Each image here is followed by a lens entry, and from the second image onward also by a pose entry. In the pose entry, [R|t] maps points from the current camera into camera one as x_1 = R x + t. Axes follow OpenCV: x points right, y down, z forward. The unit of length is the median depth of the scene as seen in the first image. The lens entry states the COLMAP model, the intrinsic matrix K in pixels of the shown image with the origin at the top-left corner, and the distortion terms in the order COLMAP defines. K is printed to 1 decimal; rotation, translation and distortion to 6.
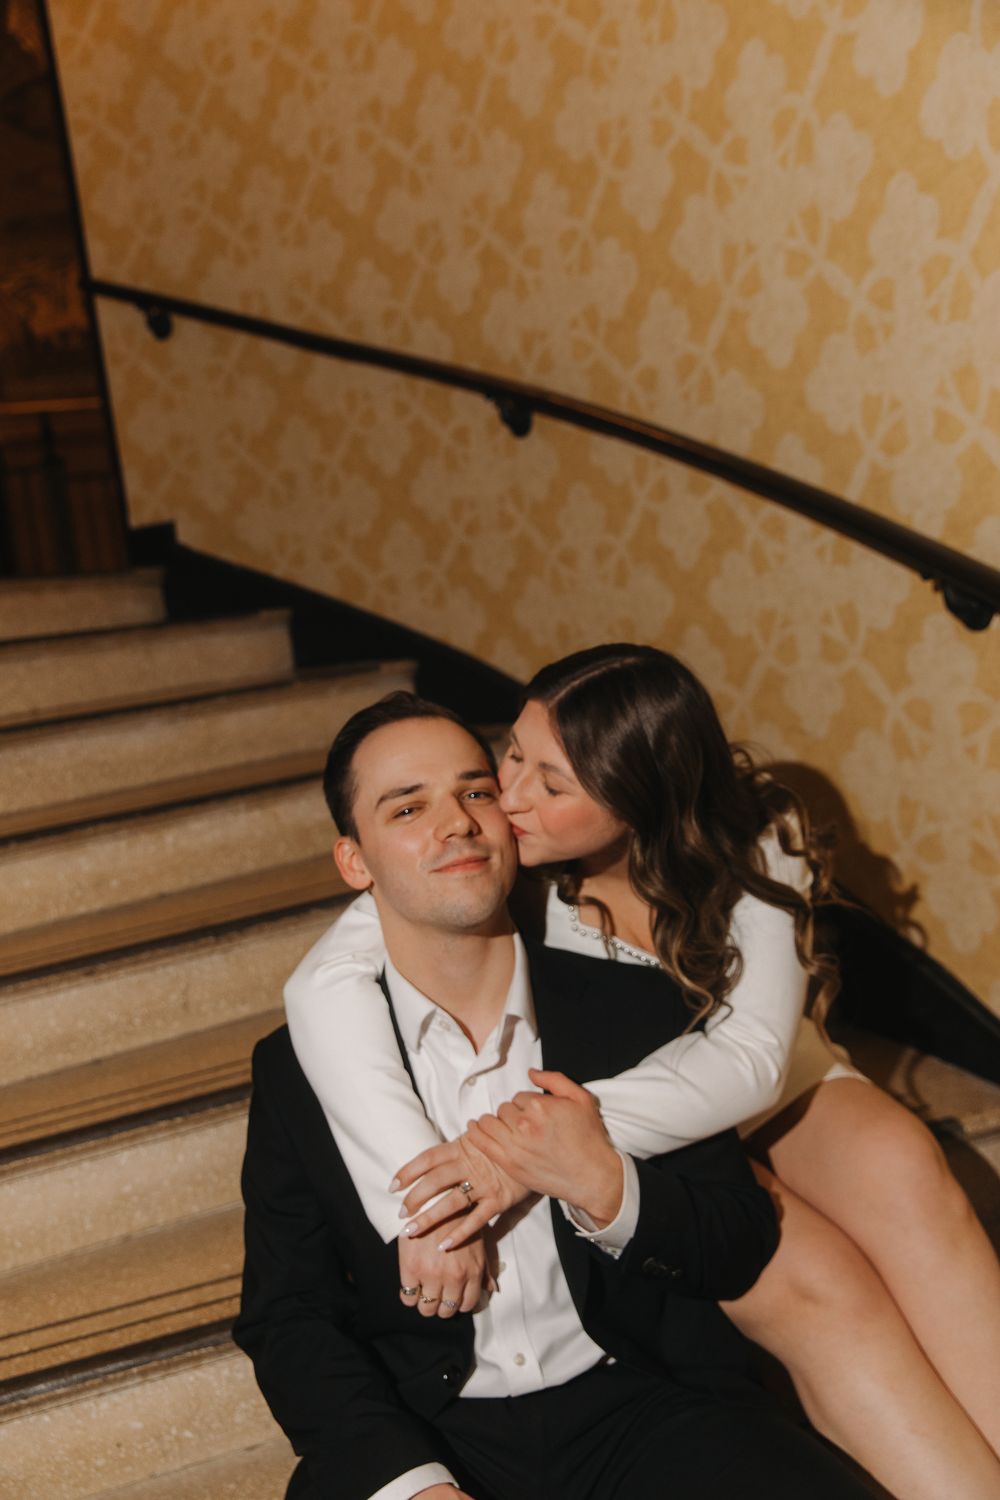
lens RADIAL K [[1375.0, 0, 503.7], [0, 1375.0, 757.3], [0, 0, 1]] dist [0.002336, 0.009400]
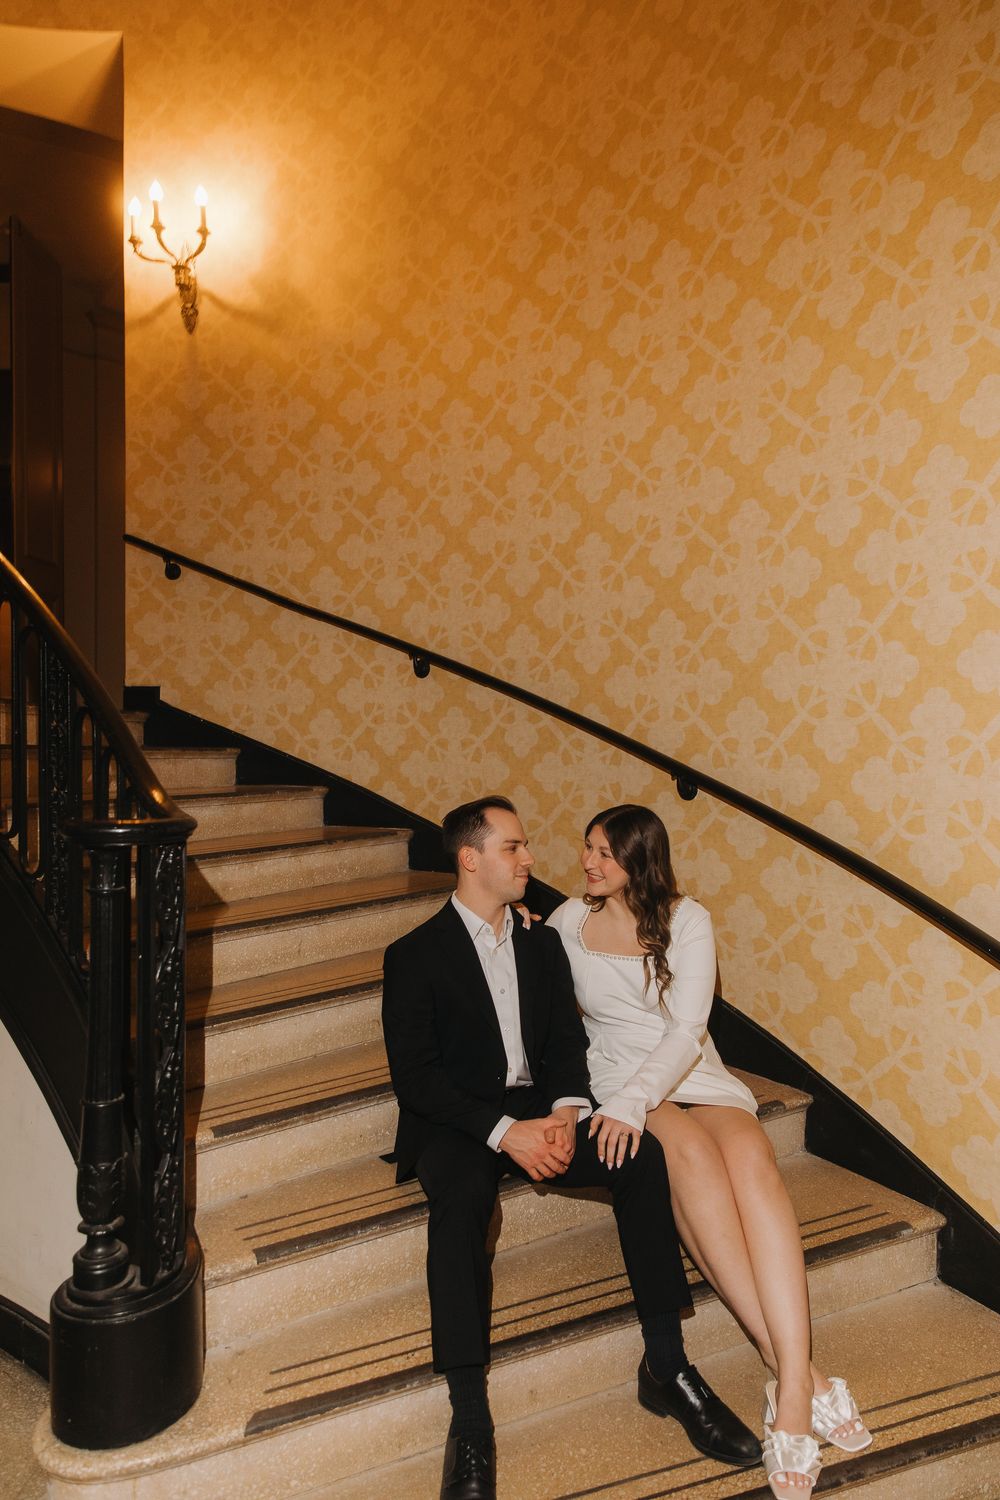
lens RADIAL K [[988.2, 0, 503.2], [0, 988.2, 758.5], [0, 0, 1]] dist [0.009215, -0.002164]
pose [[0.915253, 0.127112, 0.382301, -0.463067], [-0.073955, 0.985807, -0.150719, 0.089823], [-0.396033, 0.109673, 0.911663, -0.334904]]
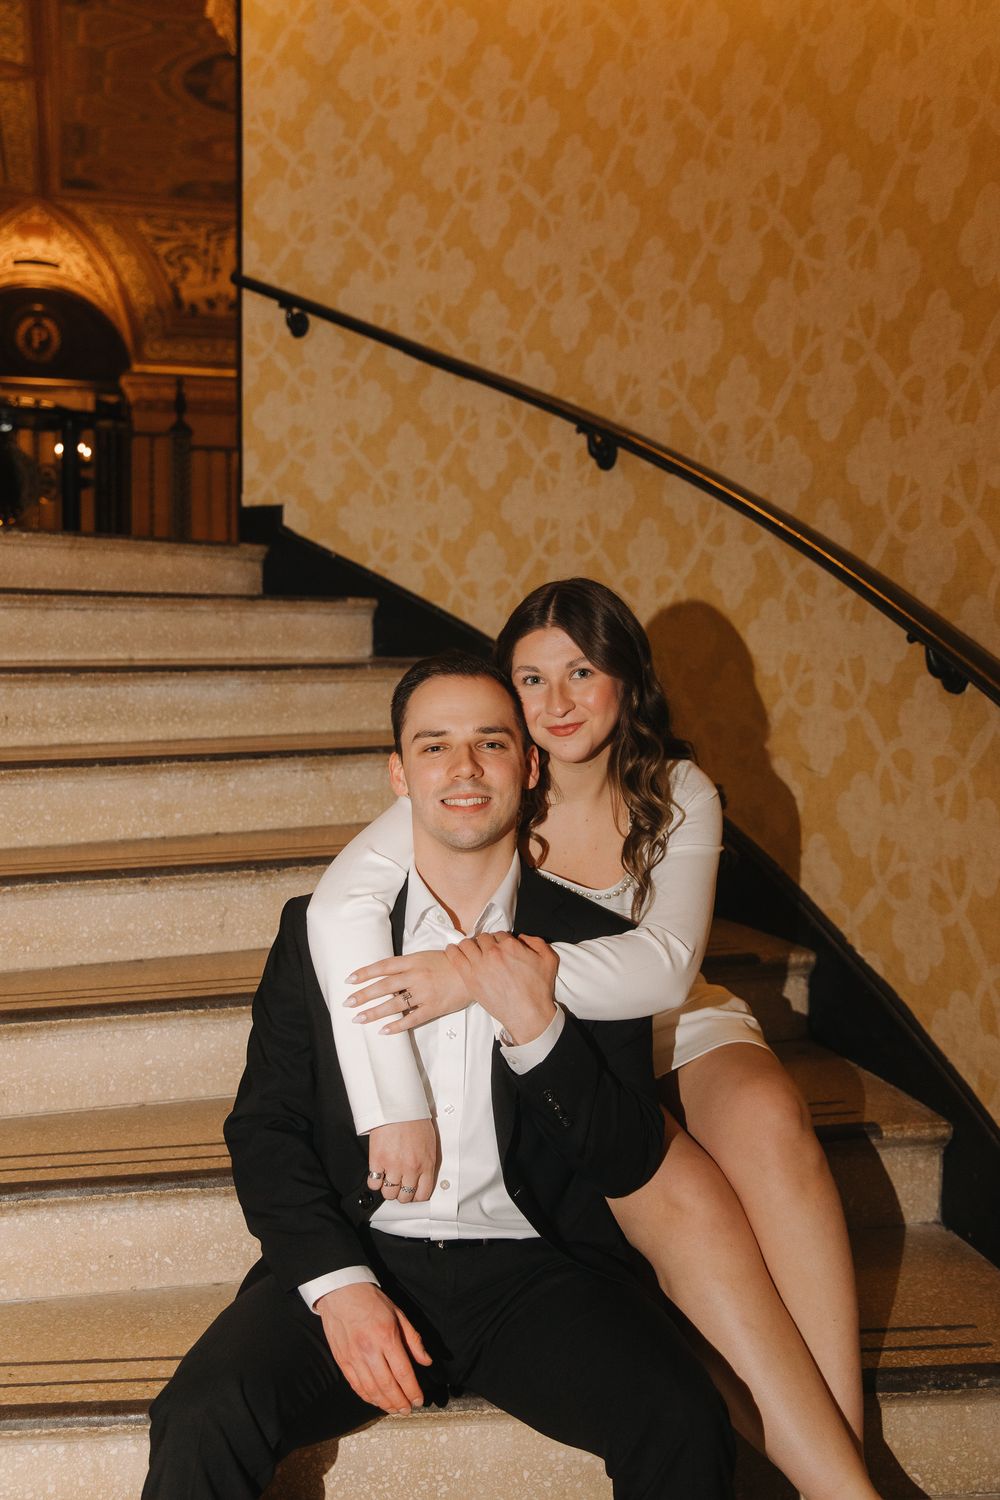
lens RADIAL K [[1476.8, 0, 476.9], [0, 1476.8, 714.6], [0, 0, 1]] dist [-0.002837, -0.006743]
pose [[0.985772, 0.141164, -0.091245, 0.054342], [-0.145598, 0.988370, -0.043884, 0.026576], [0.083990, 0.056545, 0.994861, -0.177304]]
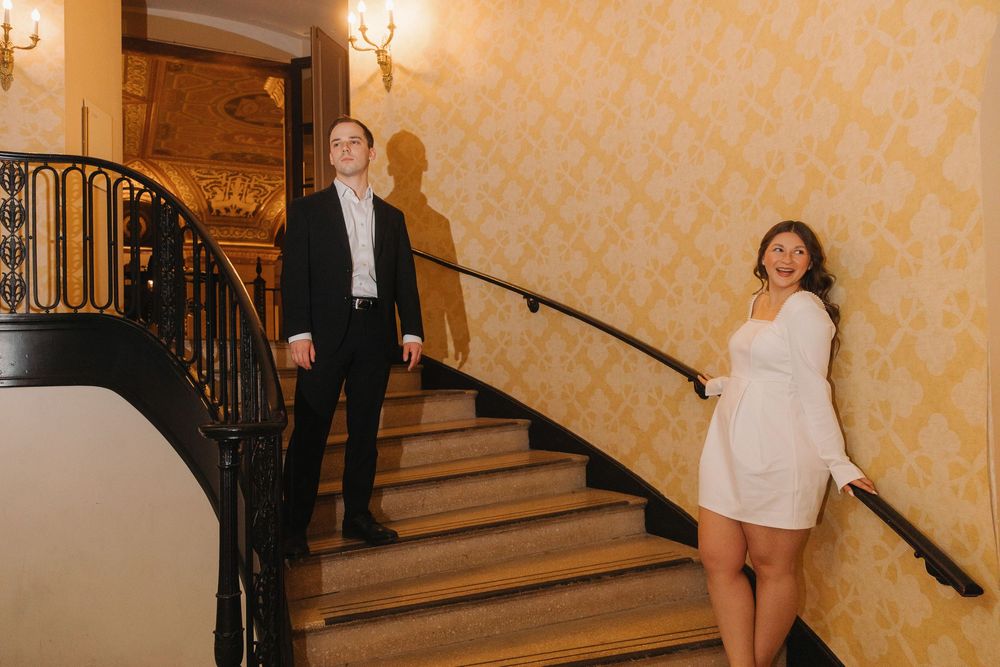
lens RADIAL K [[730.5, 0, 495.3], [0, 730.5, 336.1], [0, 0, 1]] dist [-0.008275, -0.001423]
pose [[0.989133, 0.105575, 0.102325, -0.240235], [-0.088358, 0.983118, -0.160222, 0.058057], [-0.117513, 0.149439, 0.981763, -0.464169]]
